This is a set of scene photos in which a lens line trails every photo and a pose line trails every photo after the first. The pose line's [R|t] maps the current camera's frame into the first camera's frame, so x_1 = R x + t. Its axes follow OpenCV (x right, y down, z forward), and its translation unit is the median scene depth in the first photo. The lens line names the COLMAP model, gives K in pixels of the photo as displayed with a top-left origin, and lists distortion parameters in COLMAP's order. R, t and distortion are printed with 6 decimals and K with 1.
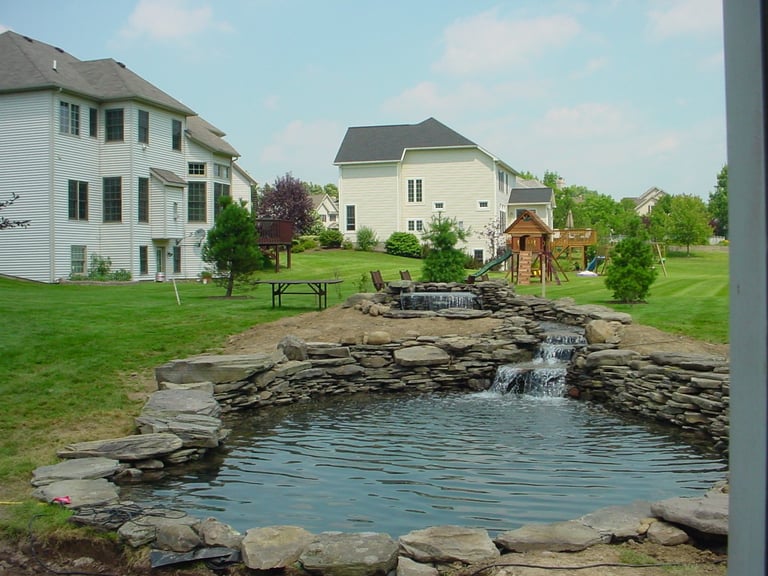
lens RADIAL K [[625.8, 0, 384.0], [0, 625.8, 288.0], [0, 0, 1]] dist [-0.034678, 0.079834]
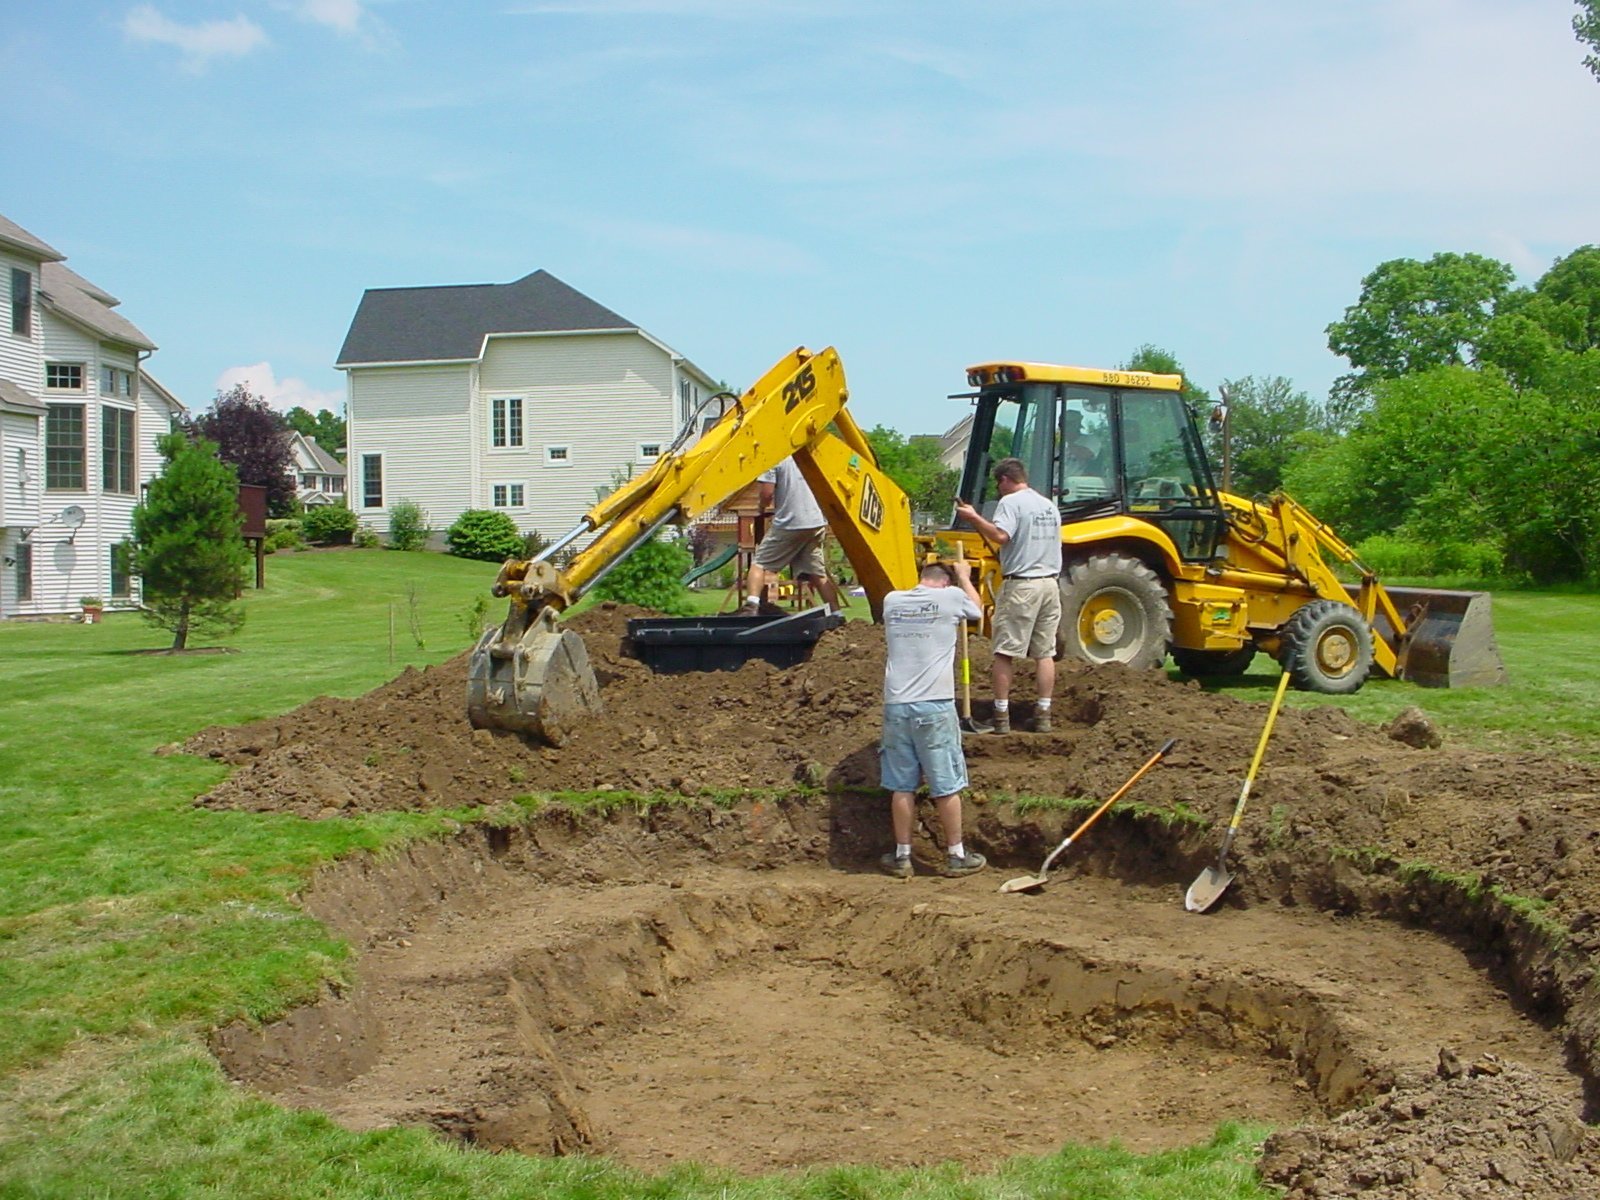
lens RADIAL K [[1303.7, 0, 800.0], [0, 1303.7, 600.0], [0, 0, 1]] dist [-0.034678, 0.079834]
pose [[0.995654, -0.016749, 0.091608, 0.157329], [0.017981, 0.999758, -0.012643, -0.003145], [-0.091374, 0.014235, 0.995715, -0.007736]]
